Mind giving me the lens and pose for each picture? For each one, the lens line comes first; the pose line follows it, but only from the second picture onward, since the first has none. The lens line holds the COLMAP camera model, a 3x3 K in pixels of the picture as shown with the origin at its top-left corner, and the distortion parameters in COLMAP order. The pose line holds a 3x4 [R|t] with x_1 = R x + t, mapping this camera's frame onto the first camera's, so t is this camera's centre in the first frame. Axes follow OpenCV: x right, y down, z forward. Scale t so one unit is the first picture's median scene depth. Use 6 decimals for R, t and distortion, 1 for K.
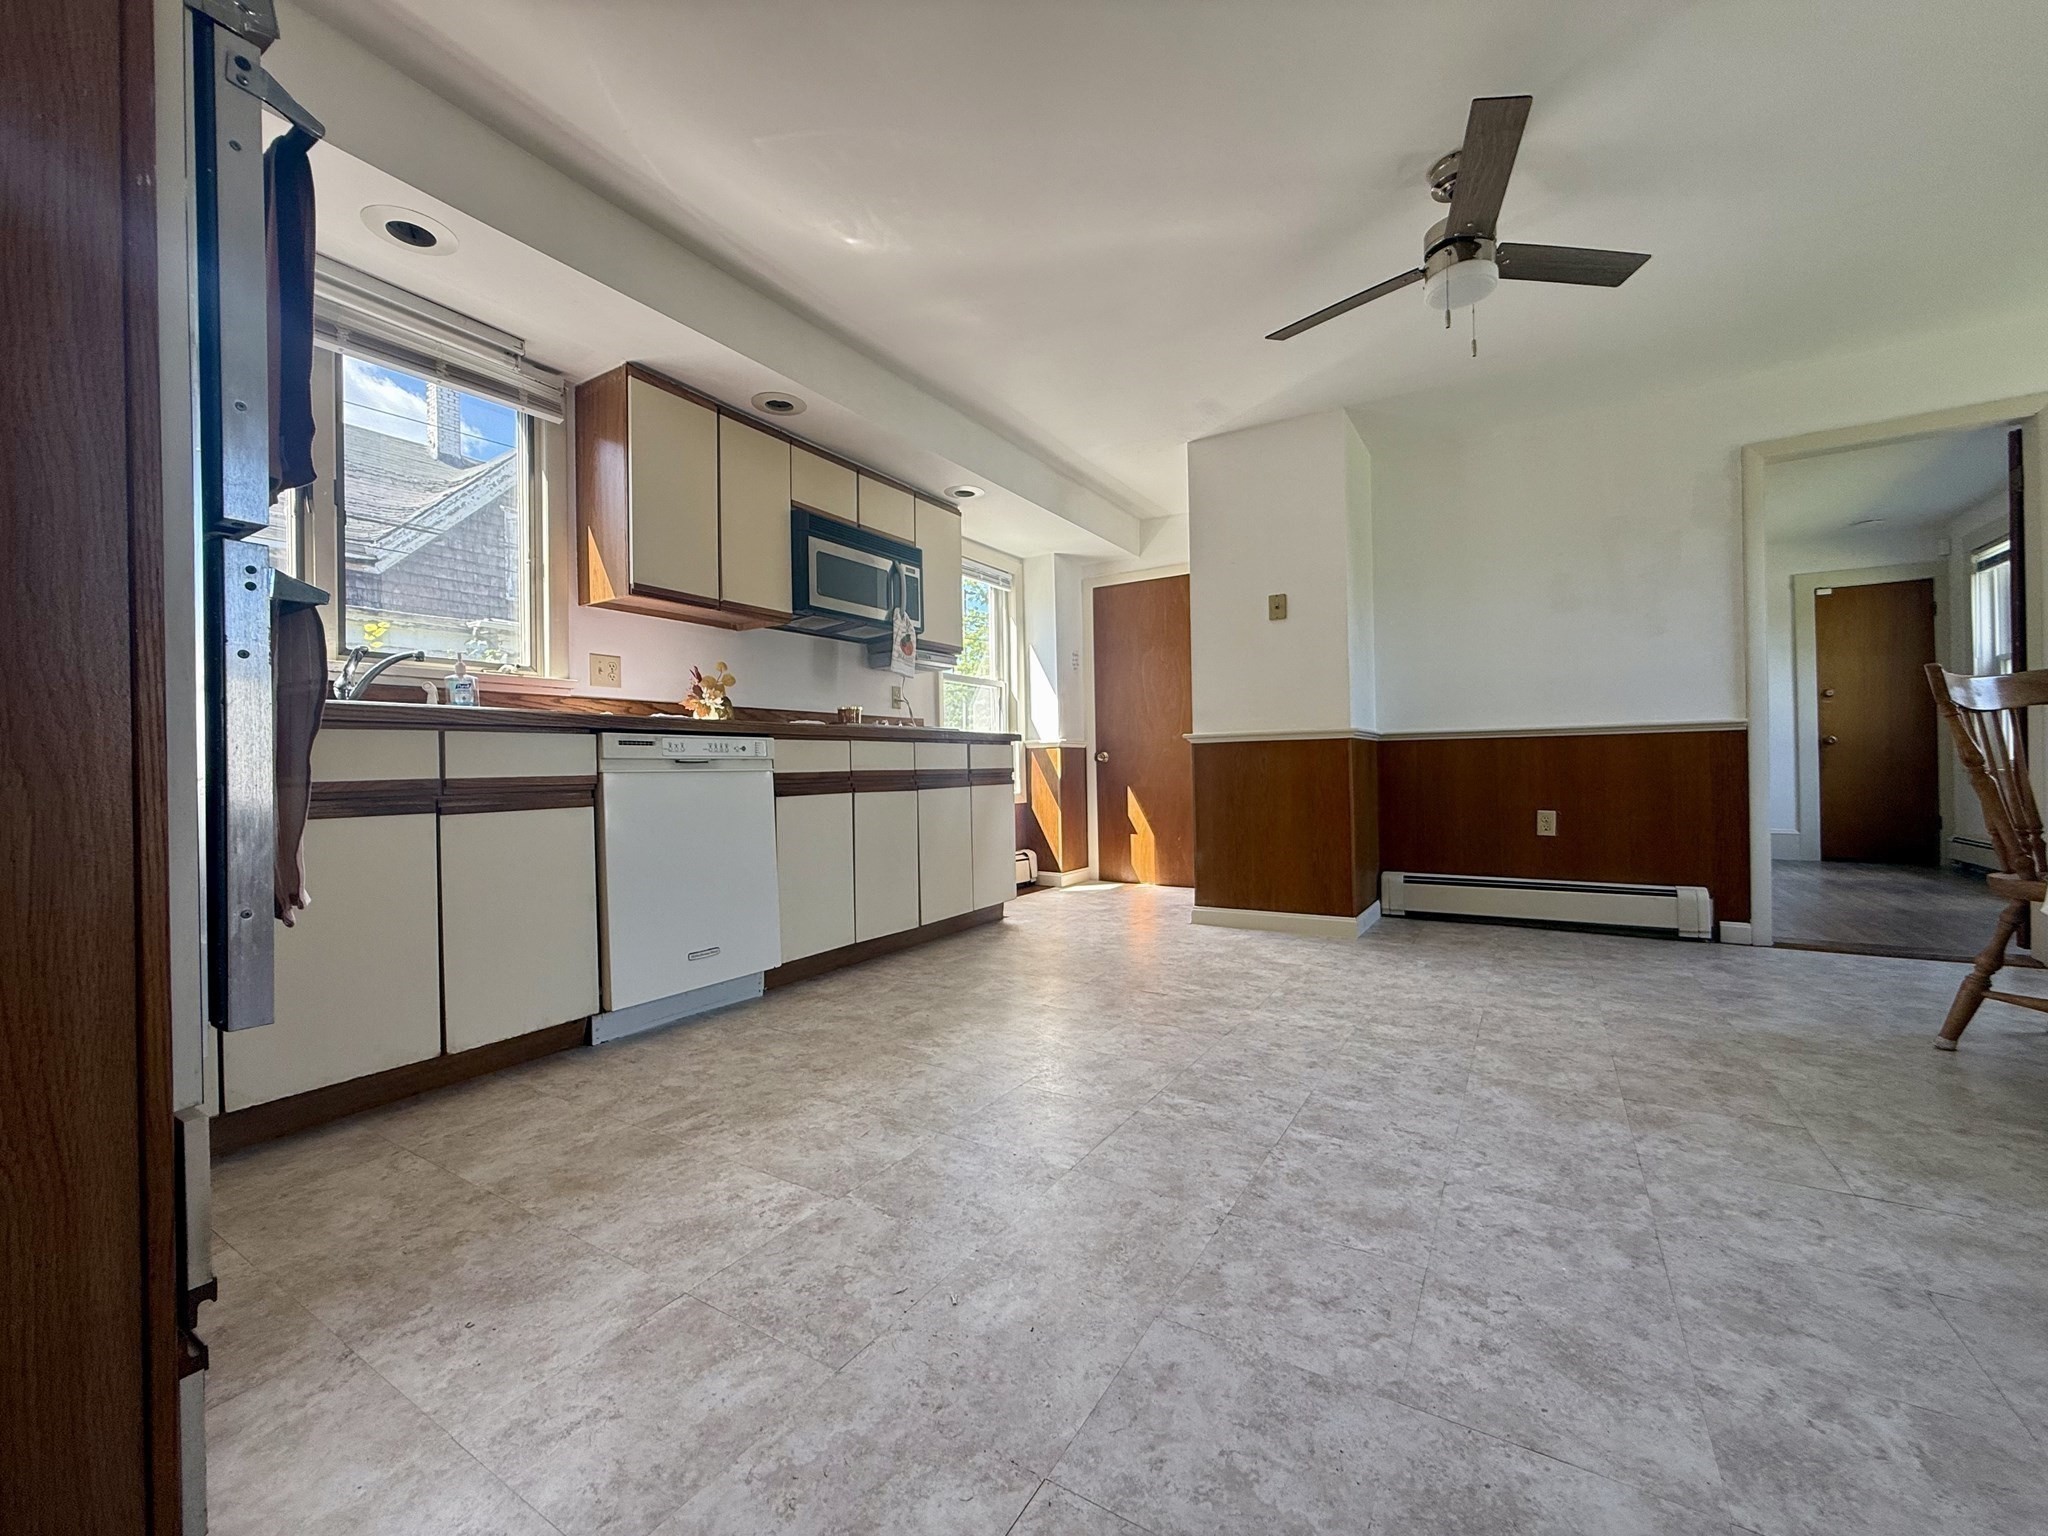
lens RADIAL K [[816.7, 0, 1022.0], [0, 816.7, 768.0], [0, 0, 1]] dist [-0.000020, 0.000149]
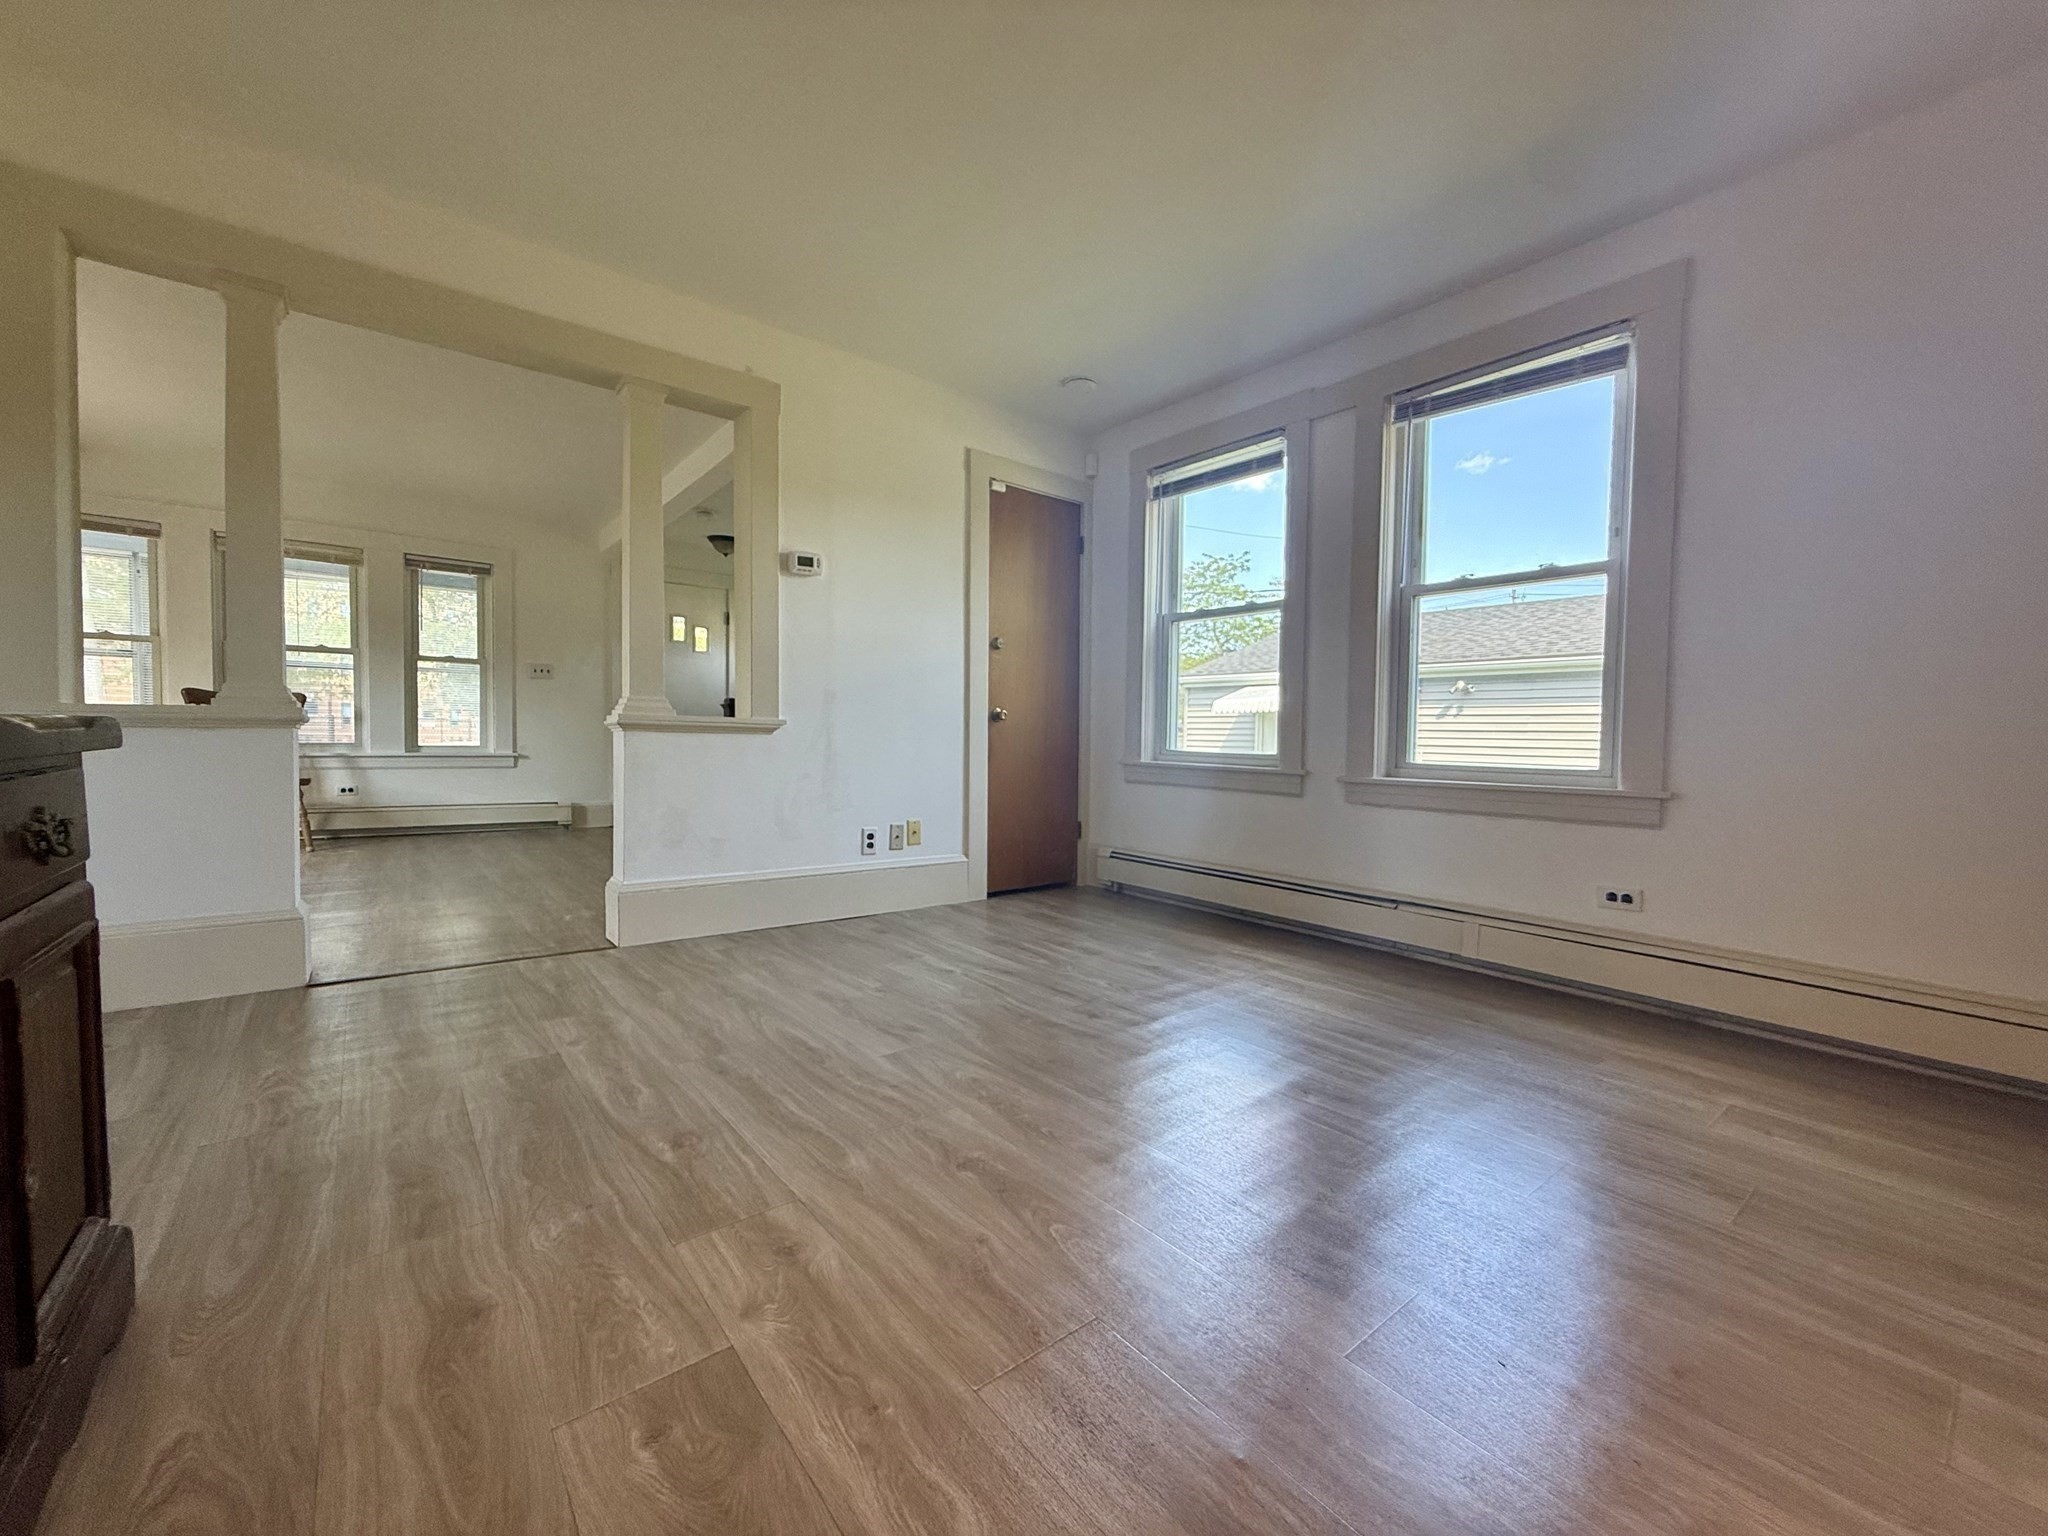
lens RADIAL K [[824.0, 0, 1024.0], [0, 824.0, 768.0], [0, 0, 1]] dist [-0.001763, -0.000077]
pose [[0.327249, -0.017010, 0.944785, 0.915041], [-0.021978, 0.999430, 0.025606, -0.023310], [-0.944683, -0.029144, 0.326689, 1.907348]]
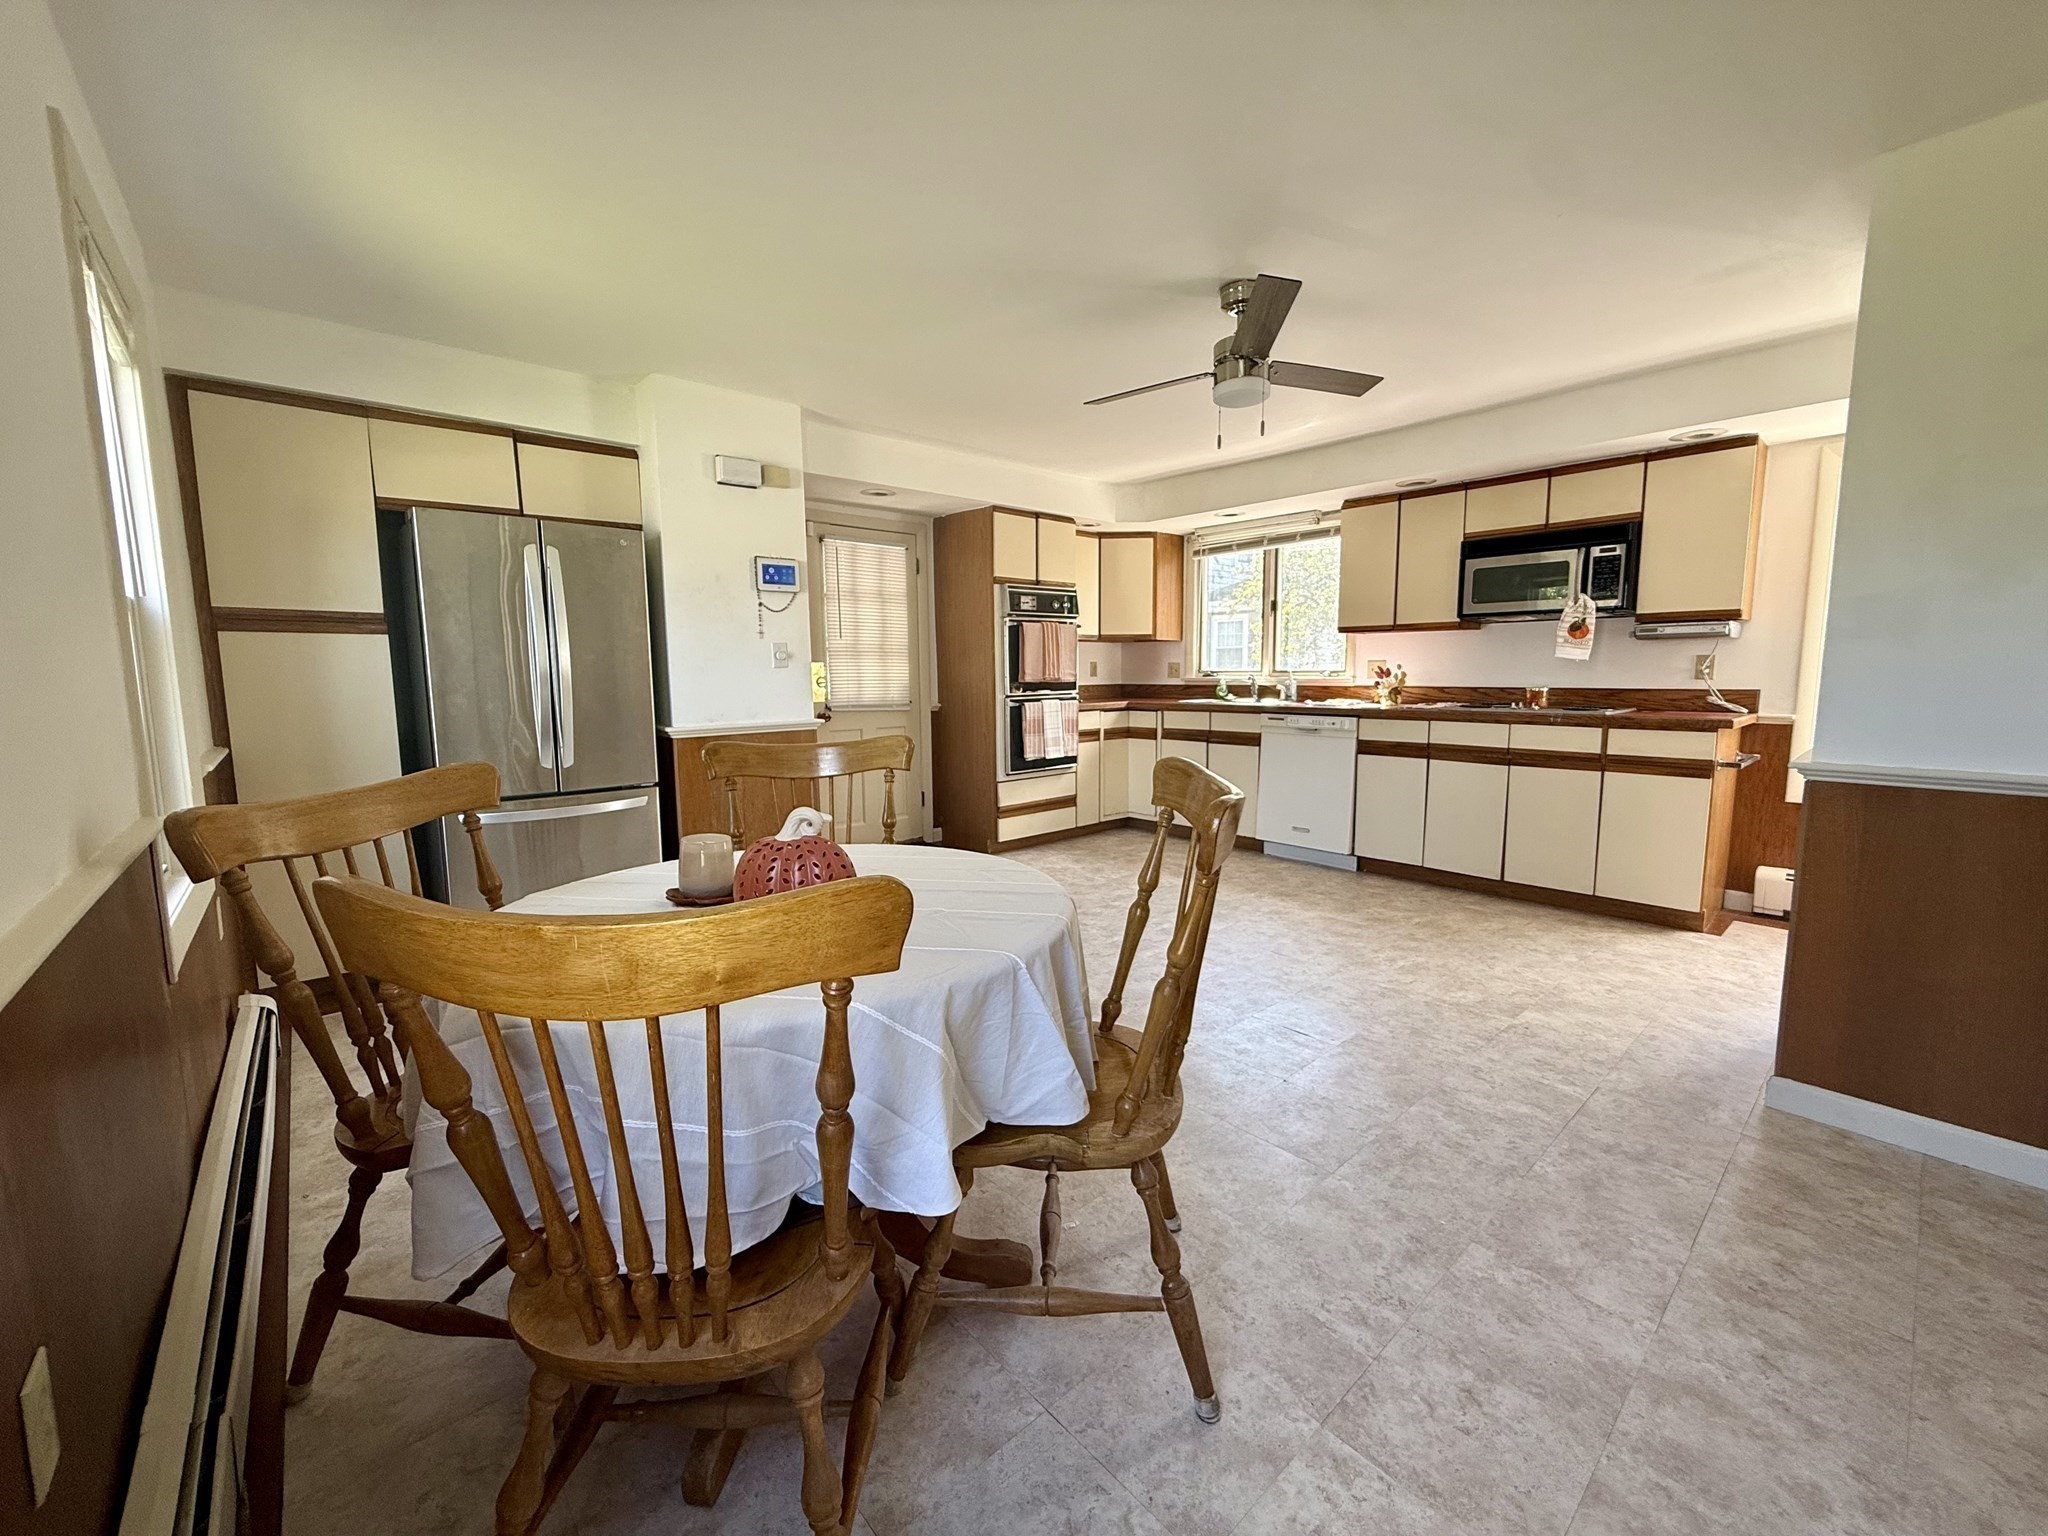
lens RADIAL K [[816.7, 0, 1022.0], [0, 816.7, 768.0], [0, 0, 1]] dist [-0.000020, 0.000149]
pose [[-0.286472, 0.137781, -0.948130, 1.664165], [0.015378, 0.990139, 0.139239, -0.201248], [0.957965, 0.025307, -0.285766, 0.954827]]
